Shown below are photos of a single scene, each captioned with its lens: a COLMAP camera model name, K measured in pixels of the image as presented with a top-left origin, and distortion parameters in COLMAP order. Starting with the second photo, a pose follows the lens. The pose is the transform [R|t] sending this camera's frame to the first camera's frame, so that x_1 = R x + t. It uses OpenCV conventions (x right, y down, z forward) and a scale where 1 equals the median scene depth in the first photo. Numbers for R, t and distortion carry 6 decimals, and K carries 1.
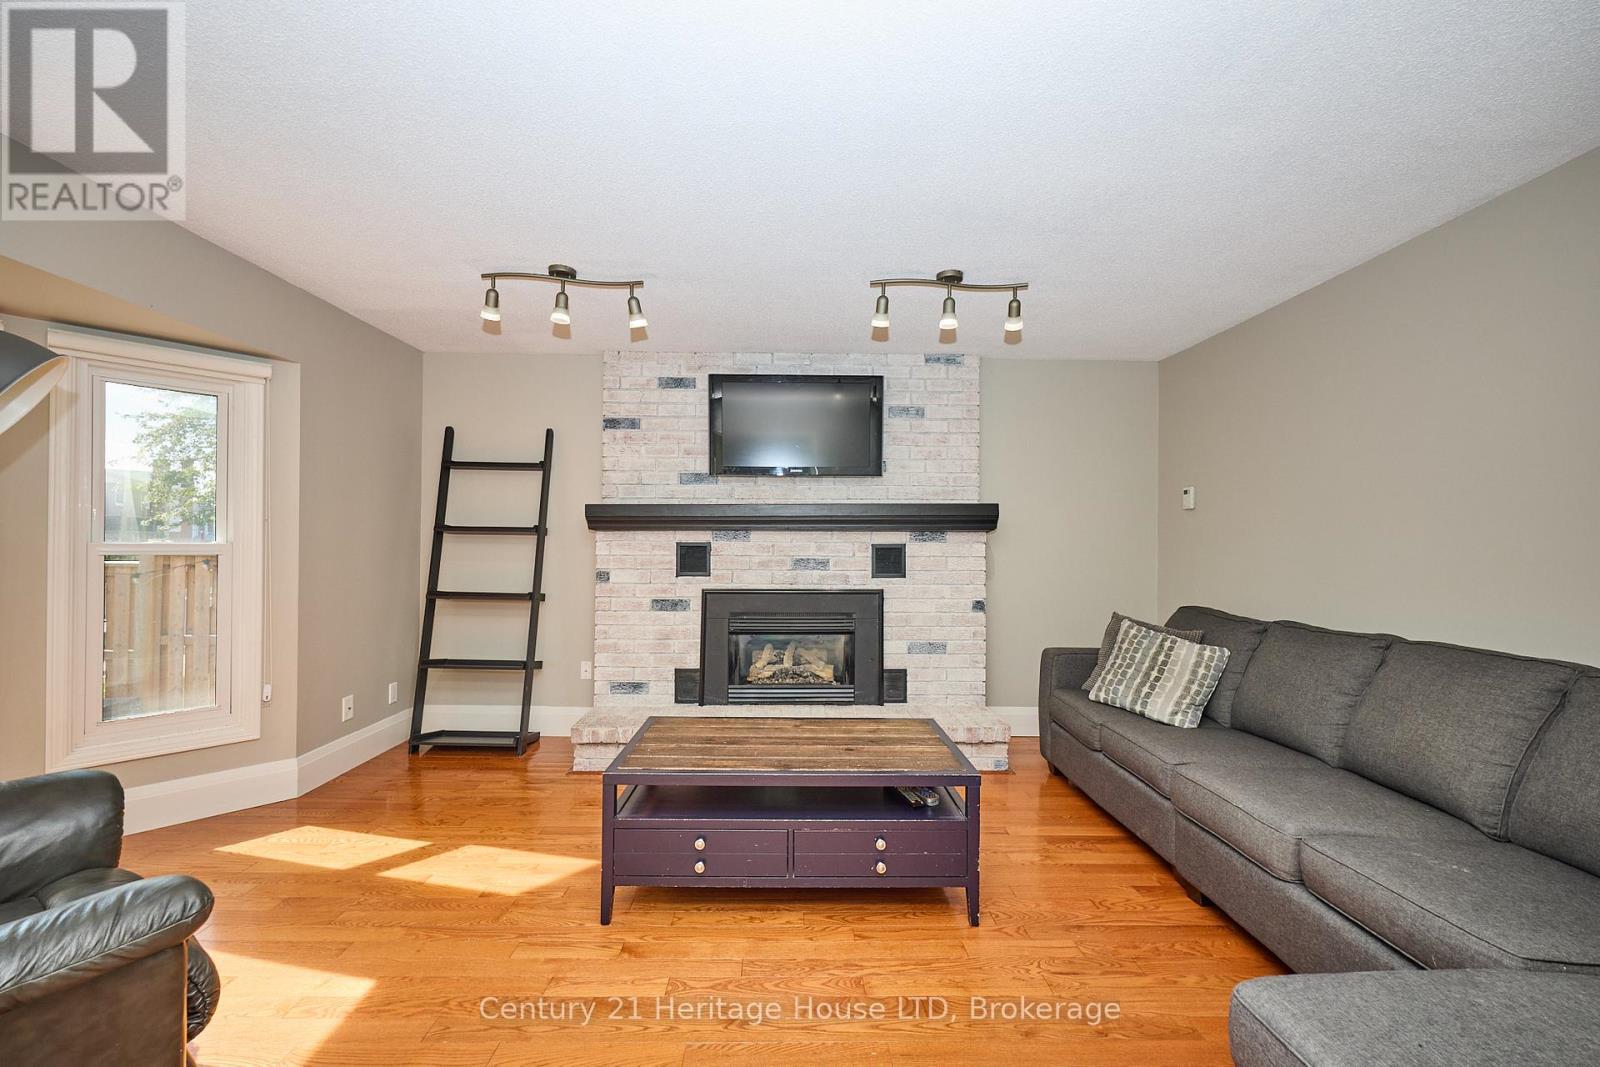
lens RADIAL K [[668.0, 0, 794.9], [0, 668.0, 535.6], [0, 0, 1]] dist [0.008425, 0.000128]
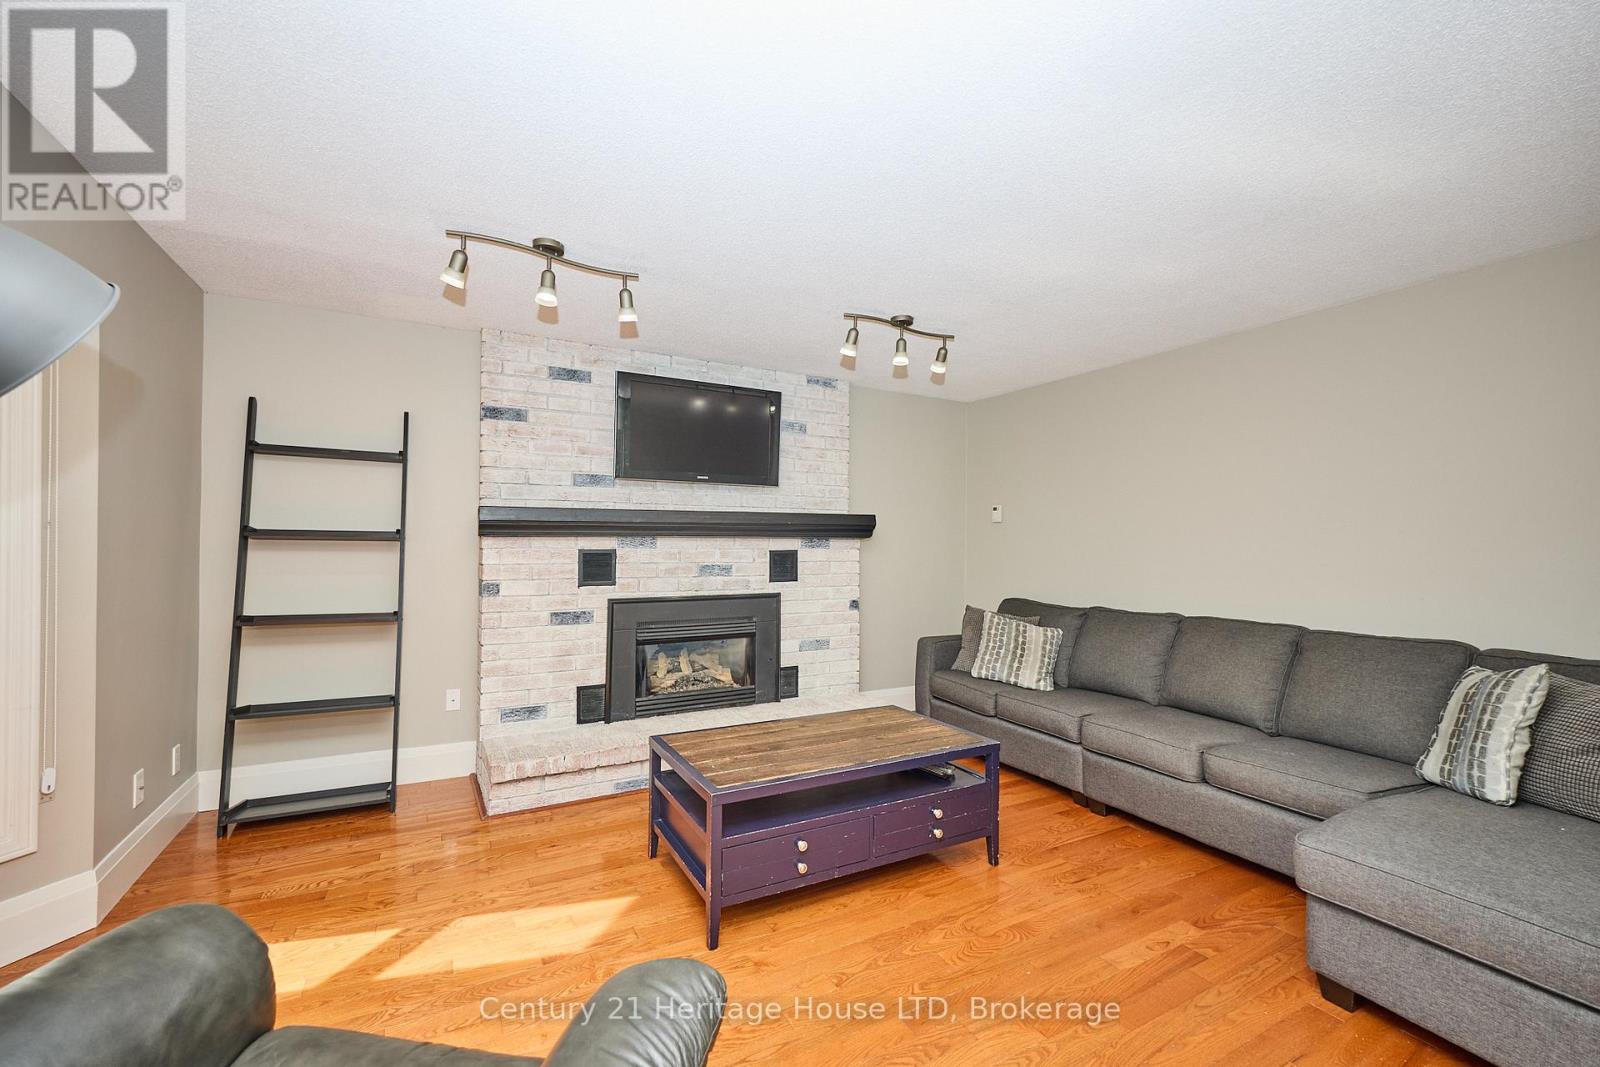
lens RADIAL K [[668.0, 0, 796.5], [0, 668.0, 538.5], [0, 0, 1]] dist [0.008425, 0.000128]
pose [[0.885228, 0.003802, 0.465141, -0.386251], [-0.007330, 0.999956, 0.005776, -0.014260], [-0.465099, -0.008523, 0.885218, 0.052636]]
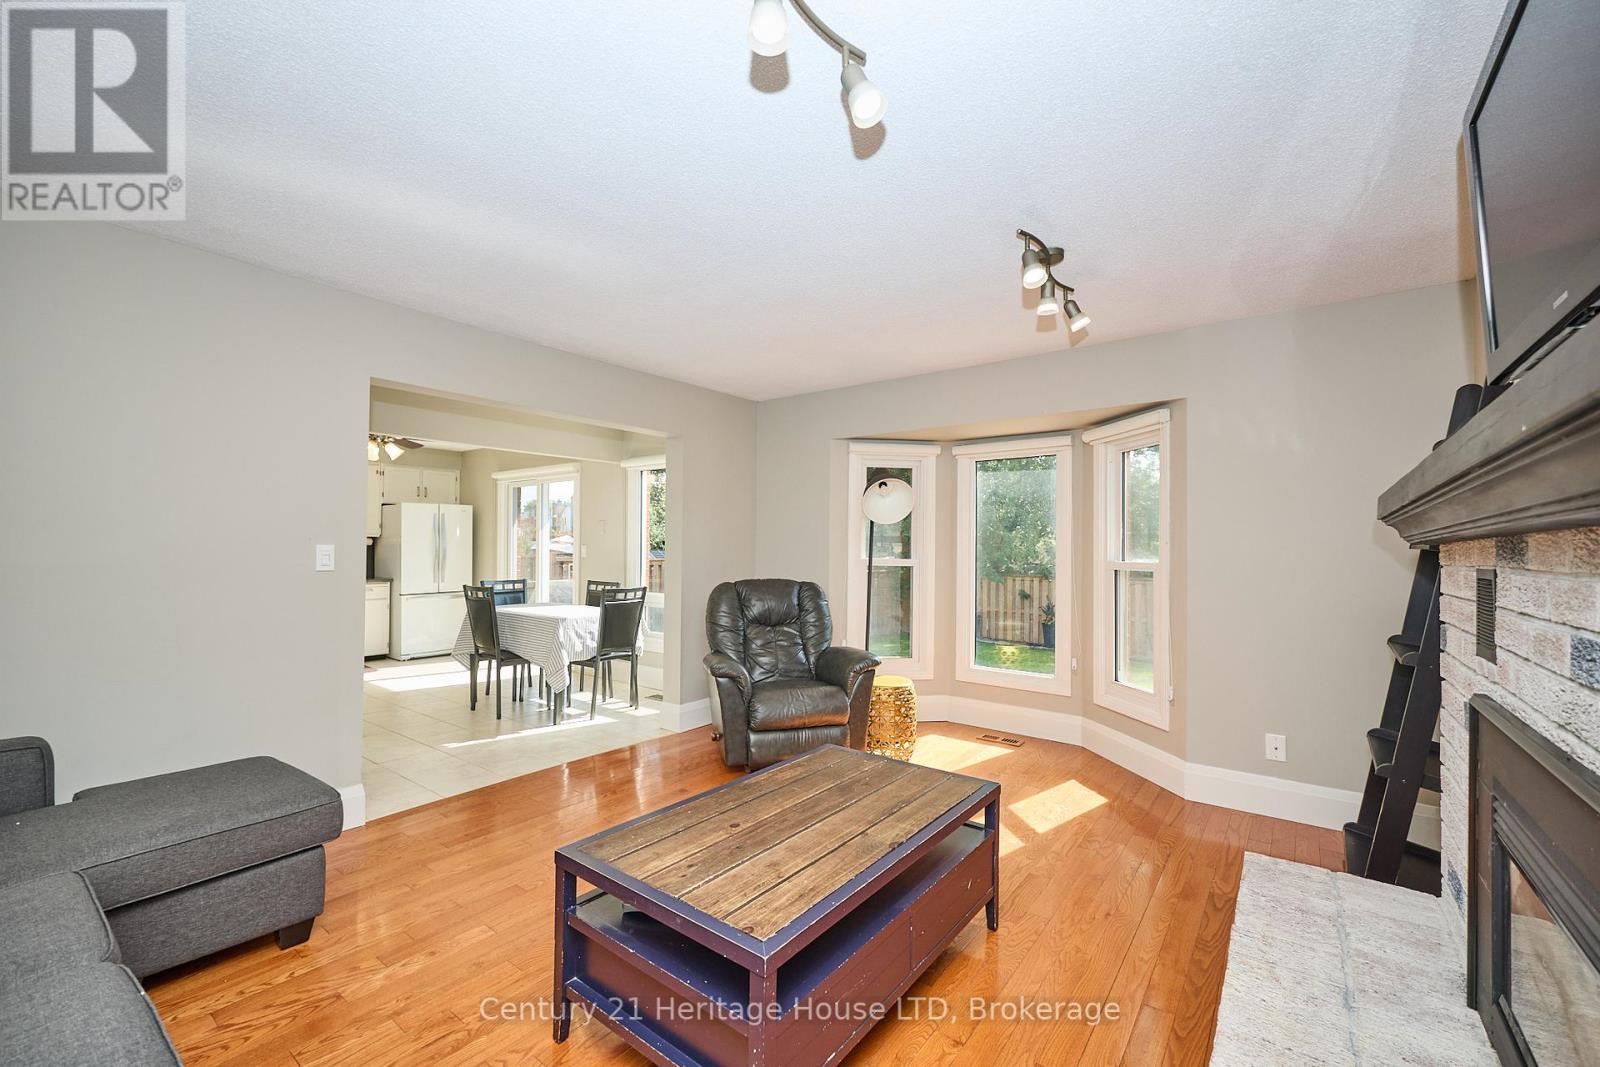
lens RADIAL K [[668.0, 0, 791.4], [0, 668.0, 537.7], [0, 0, 1]] dist [0.008425, 0.000128]
pose [[-0.612959, -0.019571, -0.789872, 0.450160], [-0.014343, 0.999804, -0.013642, -0.001473], [0.789984, 0.002968, -0.613120, 1.044355]]
